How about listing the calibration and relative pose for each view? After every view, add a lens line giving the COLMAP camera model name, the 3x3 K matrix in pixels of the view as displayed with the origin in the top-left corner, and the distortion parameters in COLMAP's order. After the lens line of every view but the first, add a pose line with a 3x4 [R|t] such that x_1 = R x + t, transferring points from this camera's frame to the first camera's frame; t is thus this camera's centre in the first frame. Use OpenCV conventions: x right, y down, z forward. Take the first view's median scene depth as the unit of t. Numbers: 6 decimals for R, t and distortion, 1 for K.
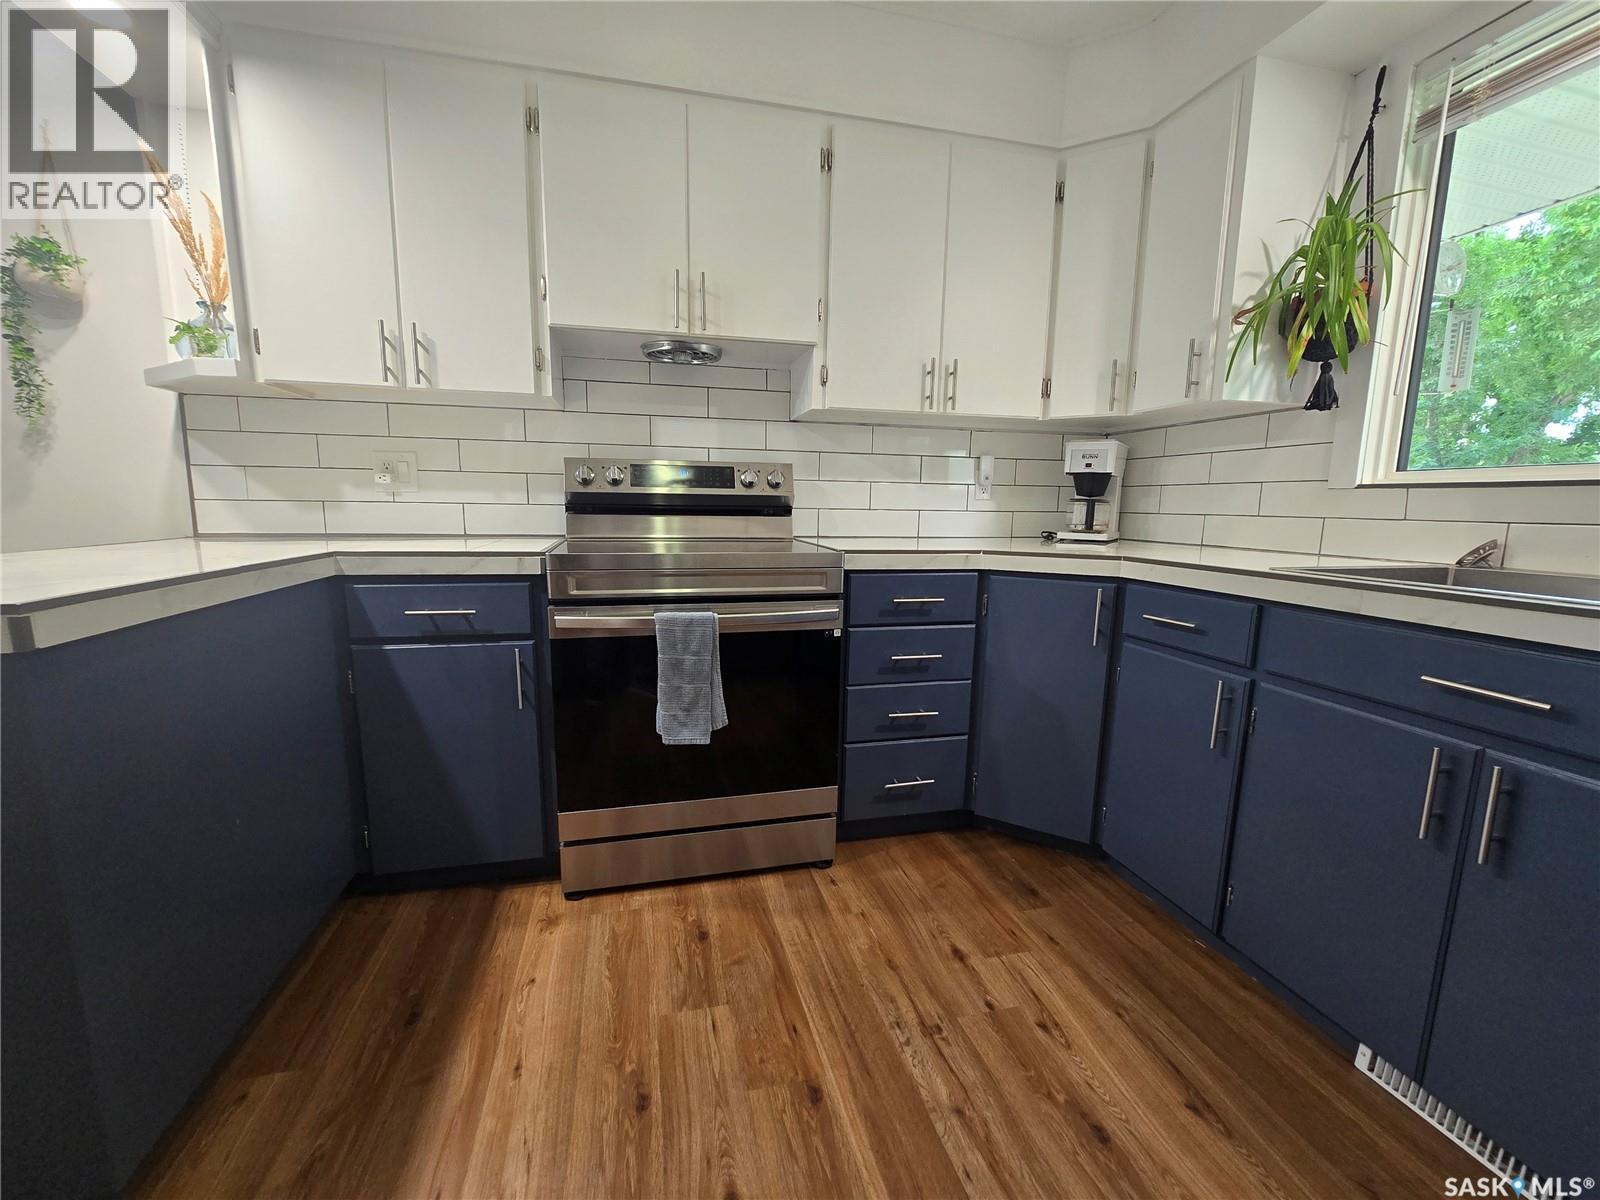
lens RADIAL K [[657.6, 0, 796.4], [0, 657.6, 603.6], [0, 0, 1]] dist [-0.004273, -0.000524]
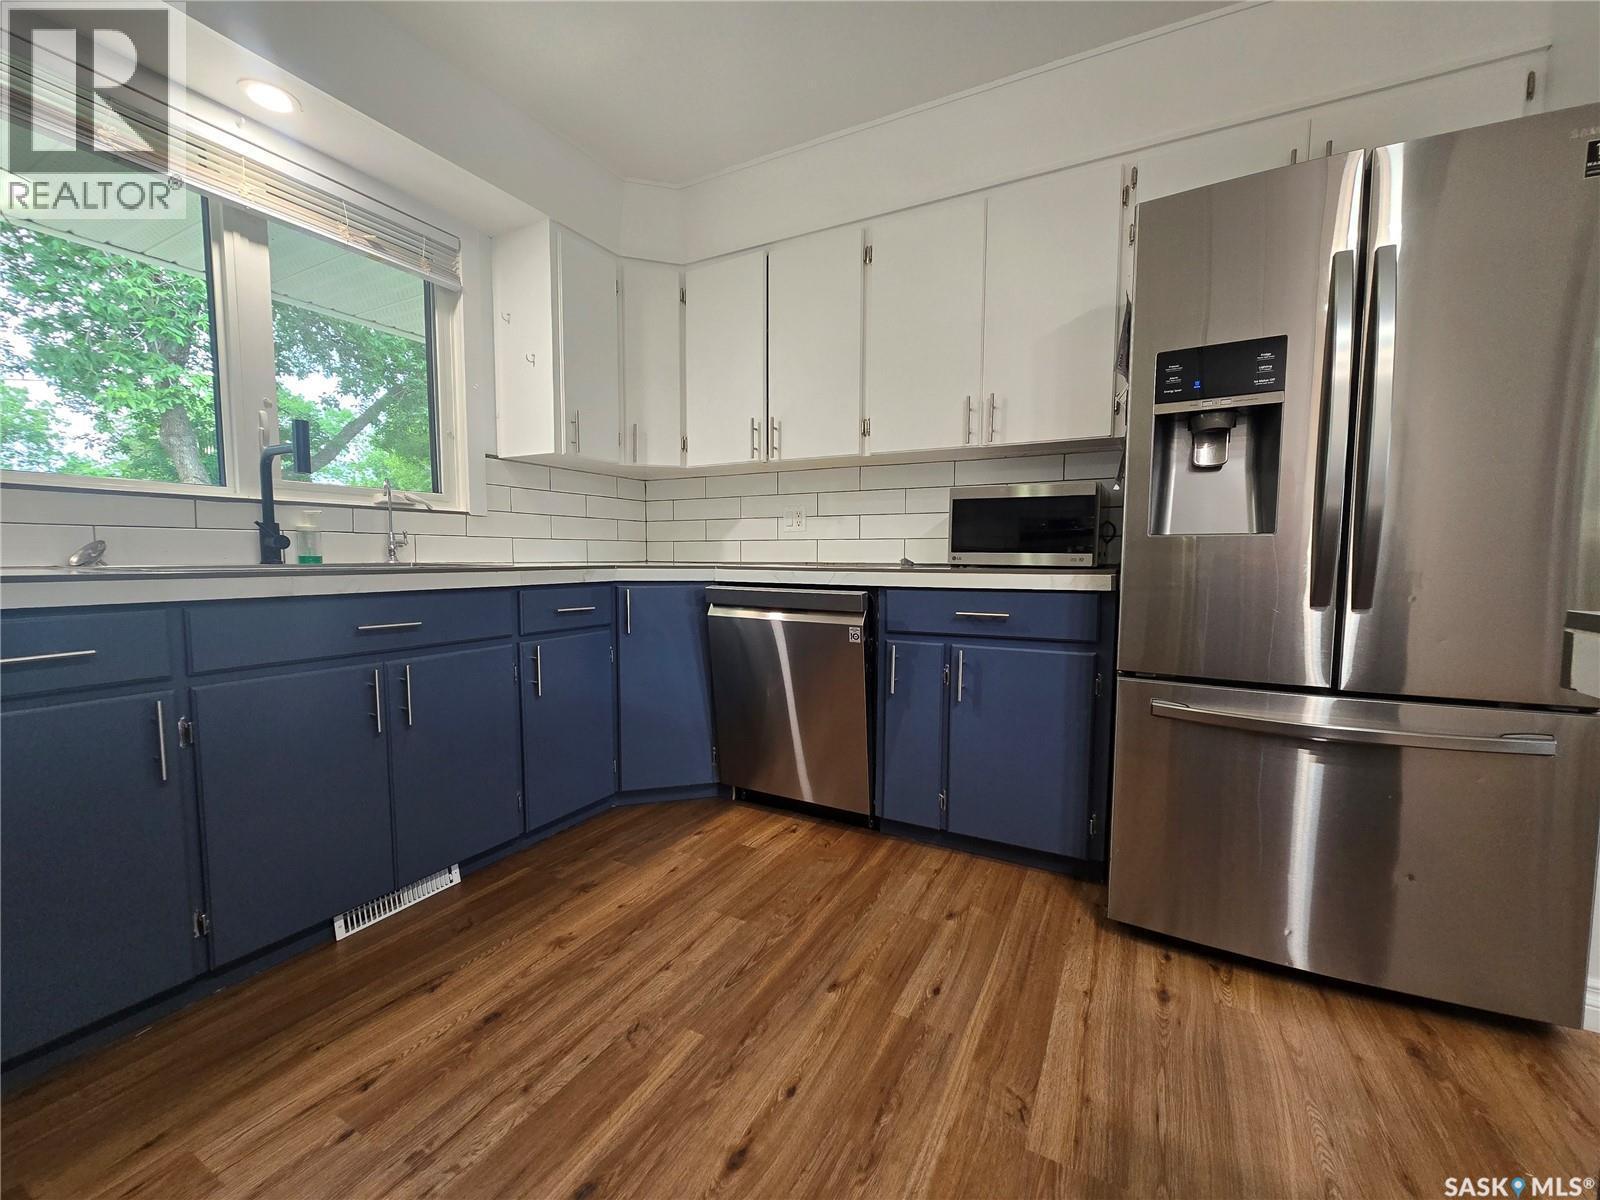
lens RADIAL K [[657.6, 0, 798.1], [0, 657.6, 602.5], [0, 0, 1]] dist [-0.004273, -0.000524]
pose [[-0.745118, -0.065913, 0.663668, -0.656371], [0.086175, 0.977247, 0.193808, -0.124013], [-0.661342, 0.201601, -0.722484, 1.223516]]
